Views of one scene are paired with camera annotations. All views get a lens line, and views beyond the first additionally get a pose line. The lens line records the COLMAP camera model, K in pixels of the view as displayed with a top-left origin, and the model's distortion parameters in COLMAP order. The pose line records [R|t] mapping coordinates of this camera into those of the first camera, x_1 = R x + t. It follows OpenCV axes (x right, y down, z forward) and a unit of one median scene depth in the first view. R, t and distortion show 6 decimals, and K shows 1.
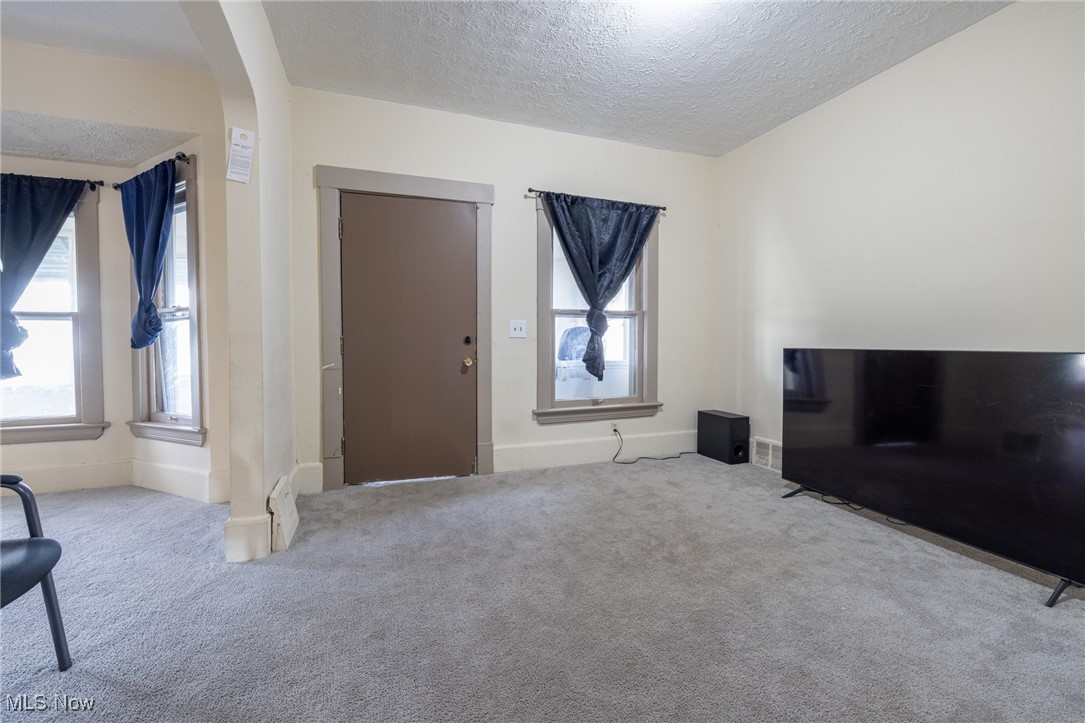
lens RADIAL K [[452.8, 0, 540.3], [0, 452.8, 352.2], [0, 0, 1]] dist [-0.000225, 0.000257]
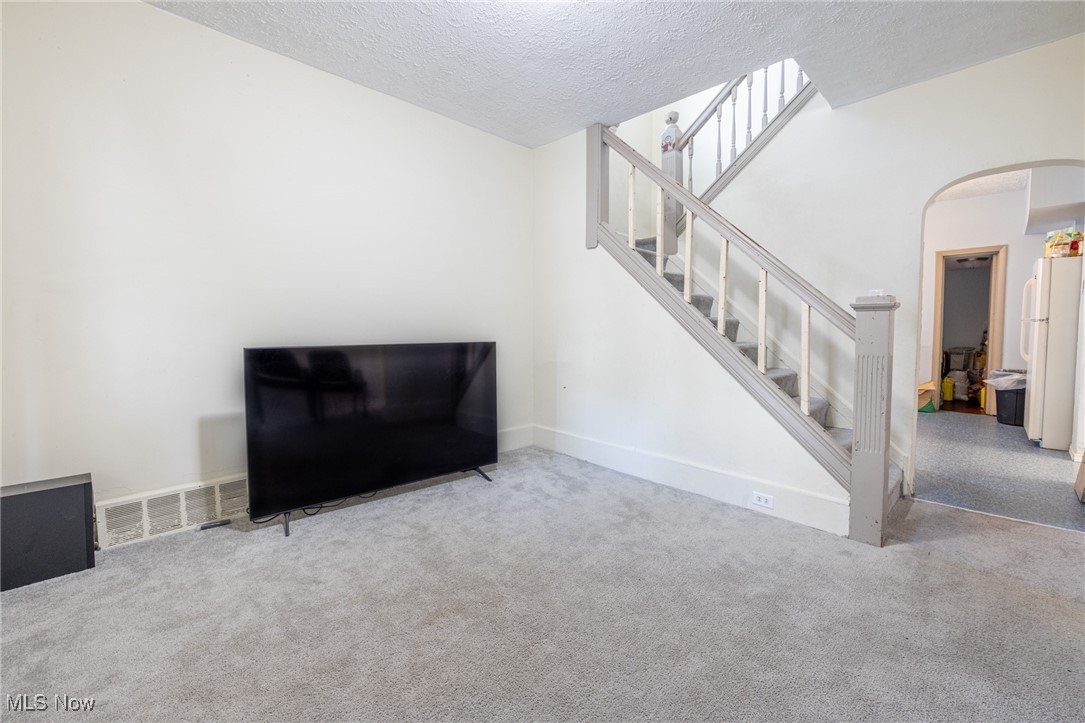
lens RADIAL K [[452.8, 0, 540.3], [0, 452.8, 352.2], [0, 0, 1]] dist [-0.000225, 0.000257]
pose [[-0.403870, -0.045397, 0.913689, -0.356033], [0.023364, 0.997930, 0.059911, -0.037858], [-0.914518, 0.045544, -0.401973, 0.893782]]
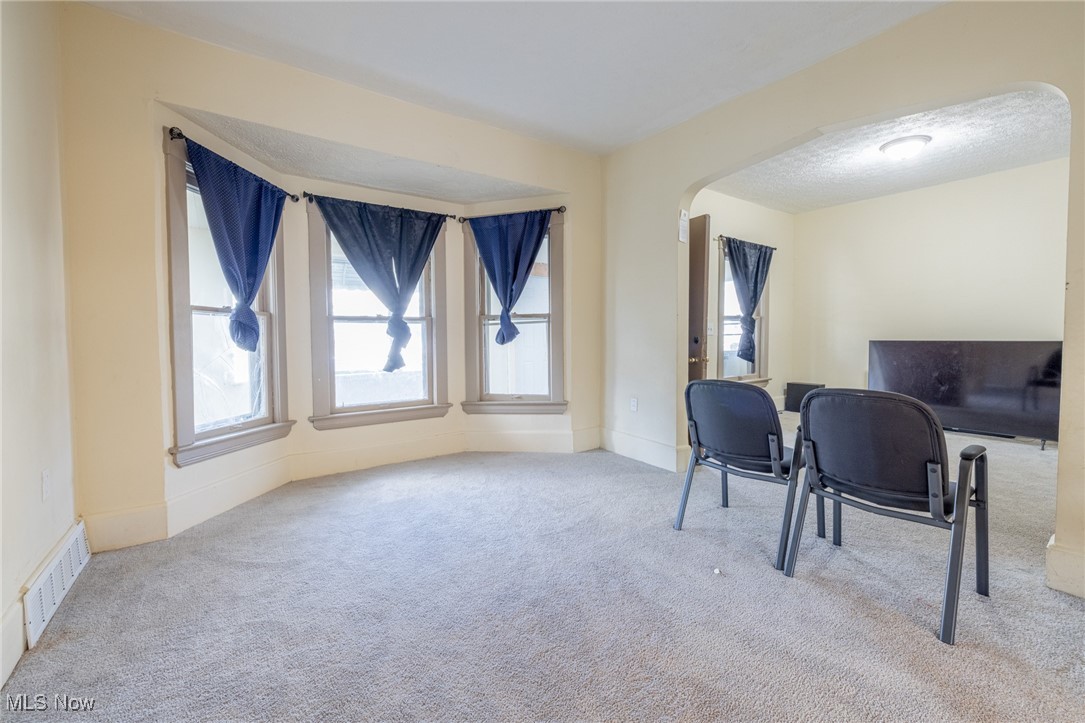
lens RADIAL K [[452.8, 0, 540.3], [0, 452.8, 352.2], [0, 0, 1]] dist [-0.000225, 0.000257]
pose [[0.965342, -0.015924, 0.260501, -1.142331], [0.013740, 0.999854, 0.010206, 0.000359], [-0.260626, -0.006273, 0.965420, -0.328623]]
